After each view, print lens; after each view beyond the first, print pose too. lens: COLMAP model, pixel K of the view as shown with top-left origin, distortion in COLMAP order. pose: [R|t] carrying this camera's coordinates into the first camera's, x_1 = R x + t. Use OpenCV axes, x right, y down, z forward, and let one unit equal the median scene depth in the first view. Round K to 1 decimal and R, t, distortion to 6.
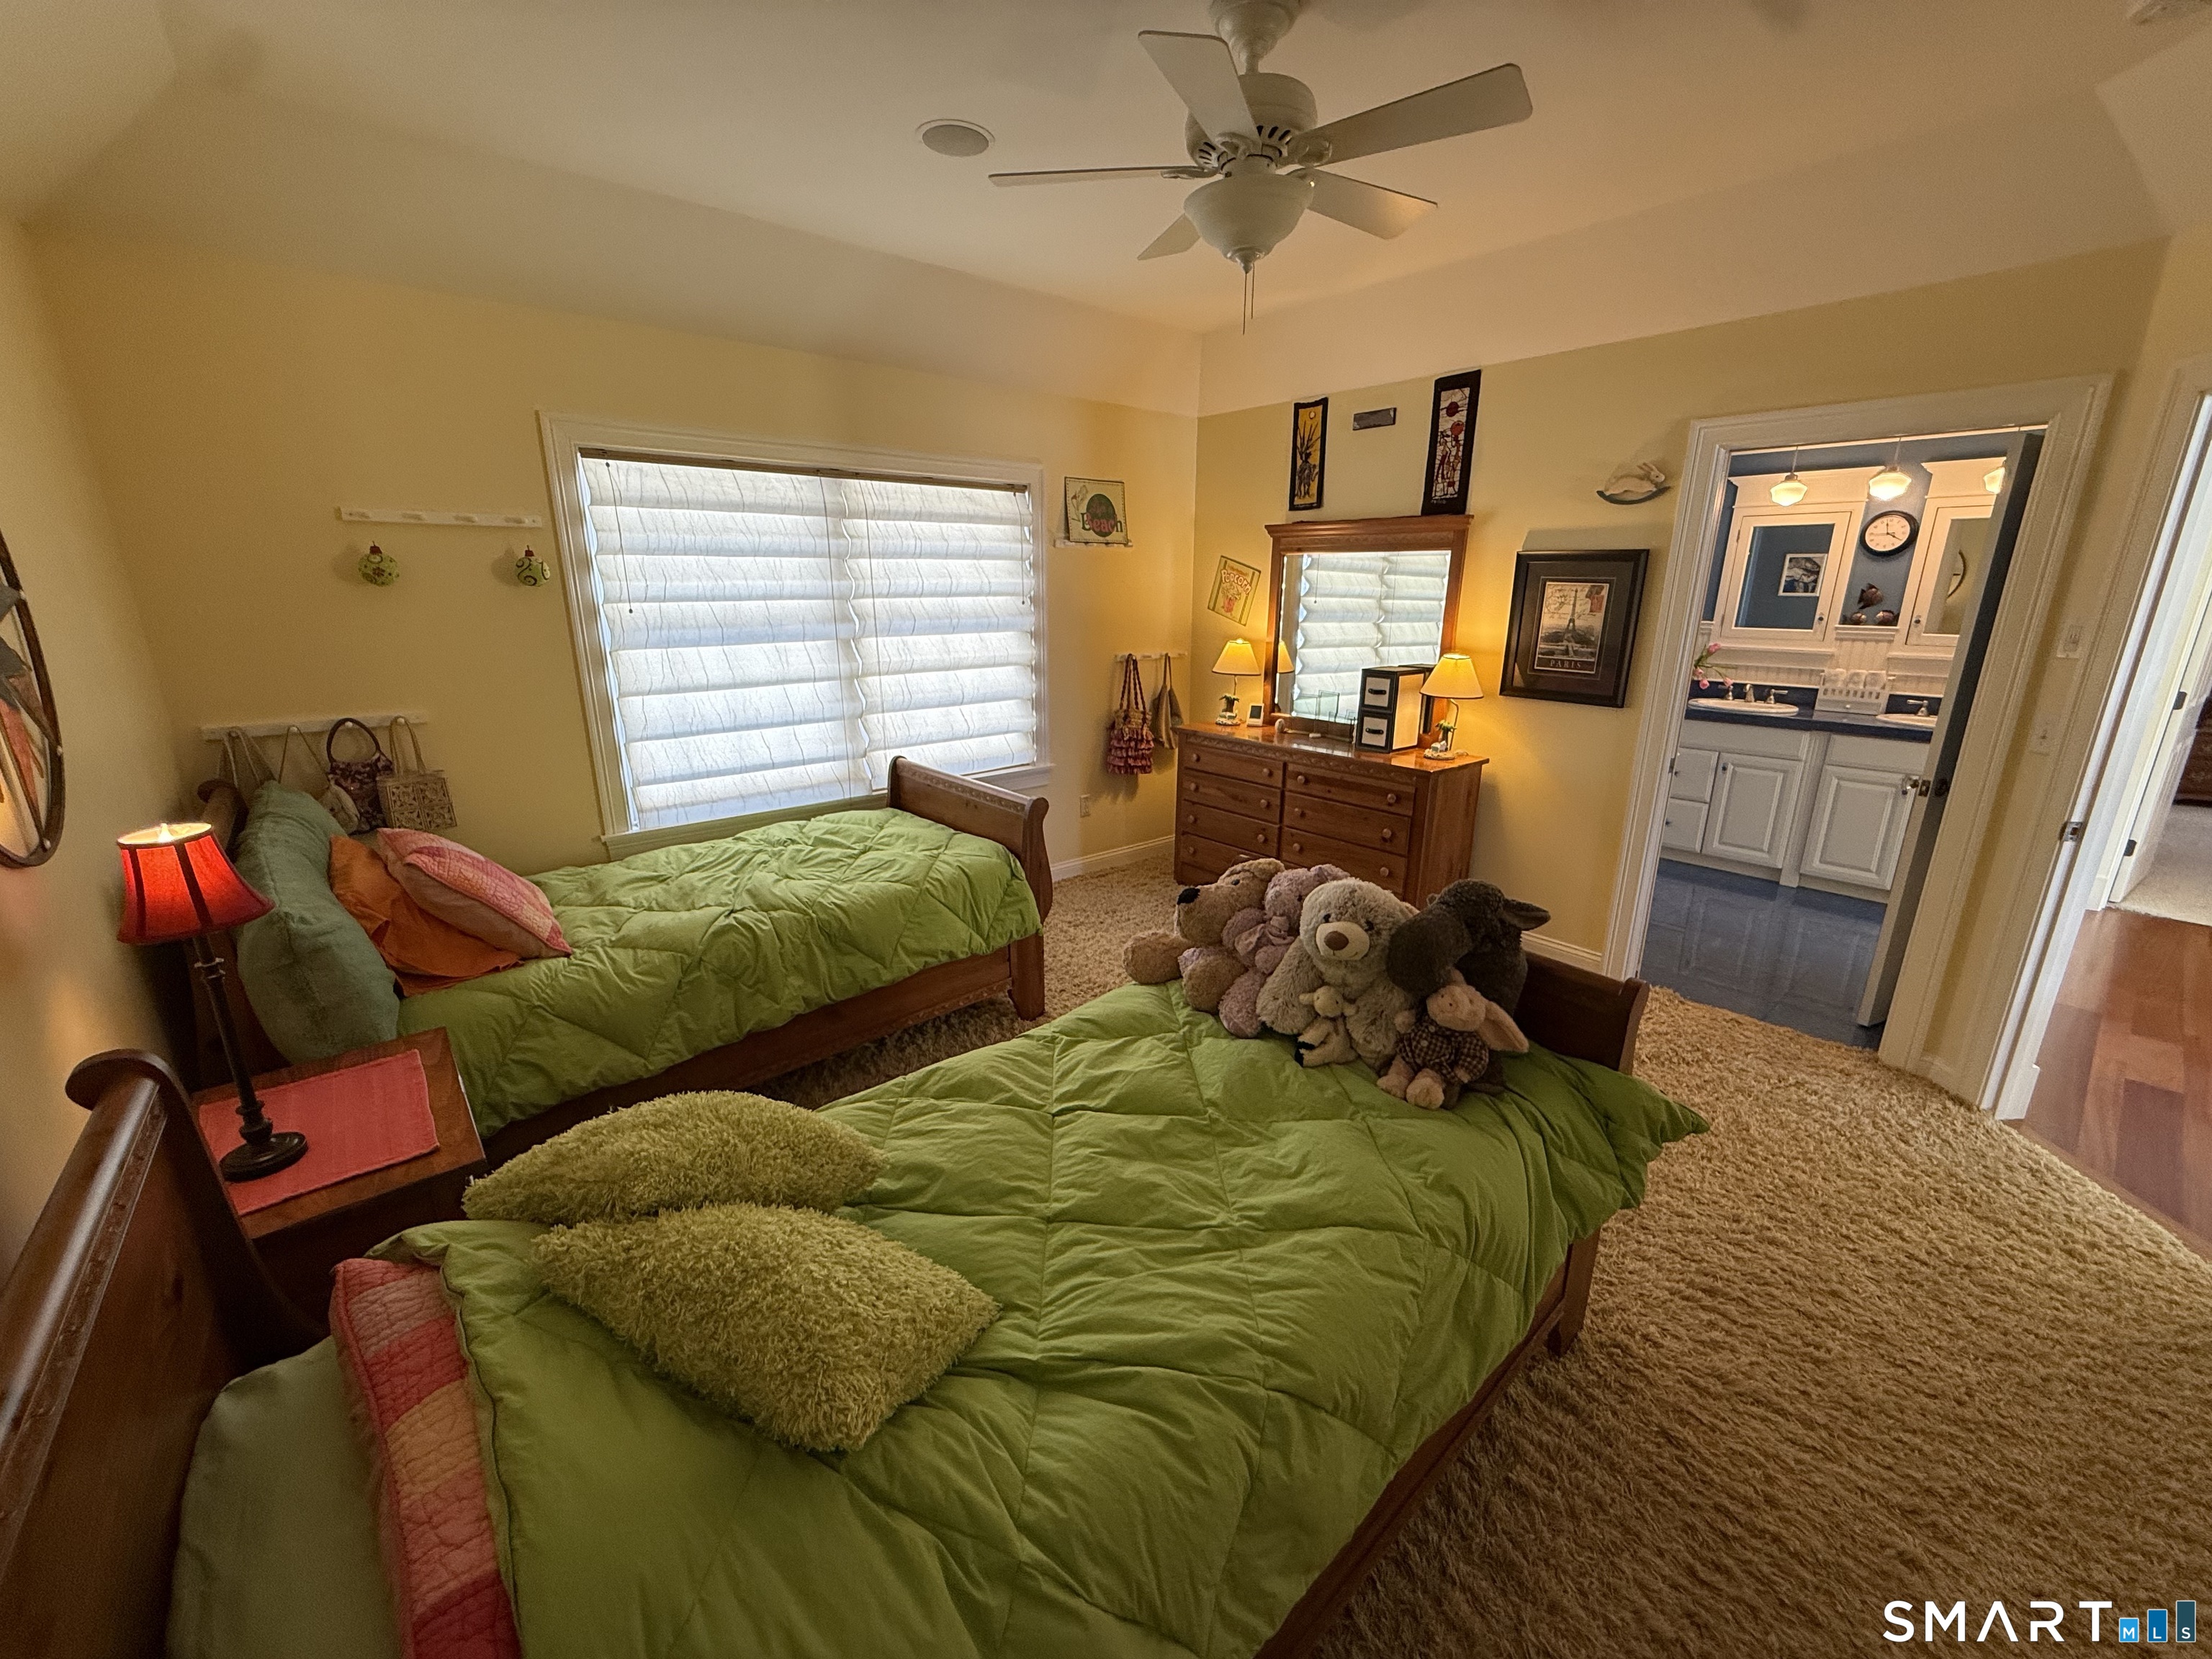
lens RADIAL K [[881.9, 0, 1104.0], [0, 881.9, 826.6], [0, 0, 1]] dist [-0.003218, -0.000176]
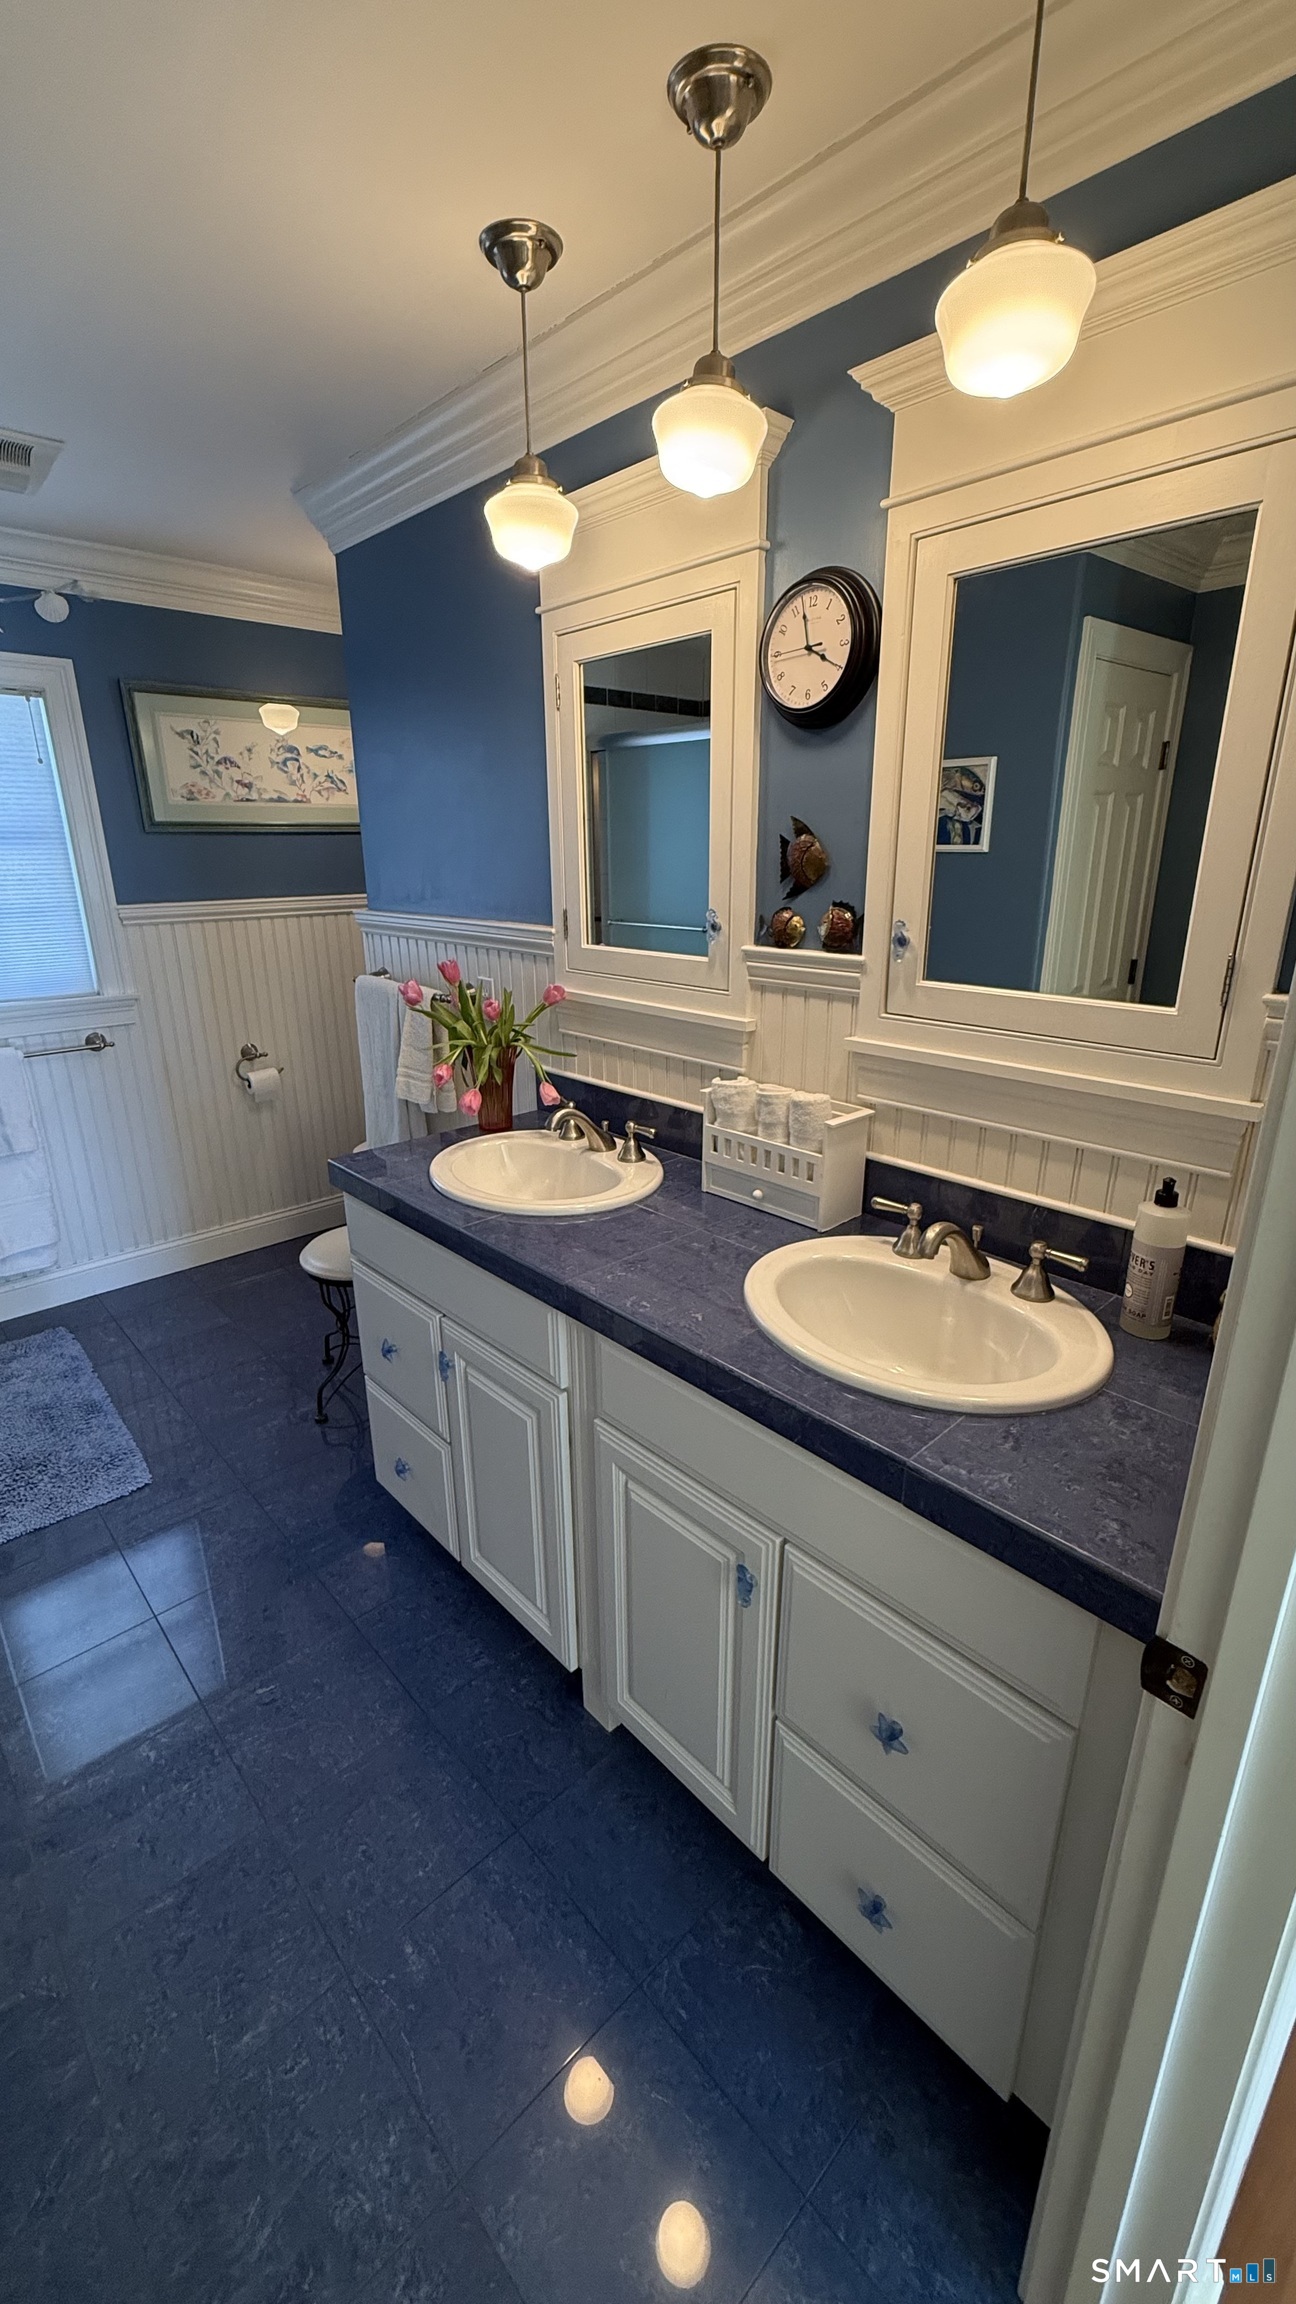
lens RADIAL K [[940.5, 0, 650.1], [0, 940.5, 1156.7], [0, 0, 1]] dist [0.001477, 0.000027]
pose [[0.999018, -0.027270, 0.034933, 0.801538], [0.025380, 0.998247, 0.053459, -0.172898], [-0.036330, -0.052520, 0.997959, 0.655234]]
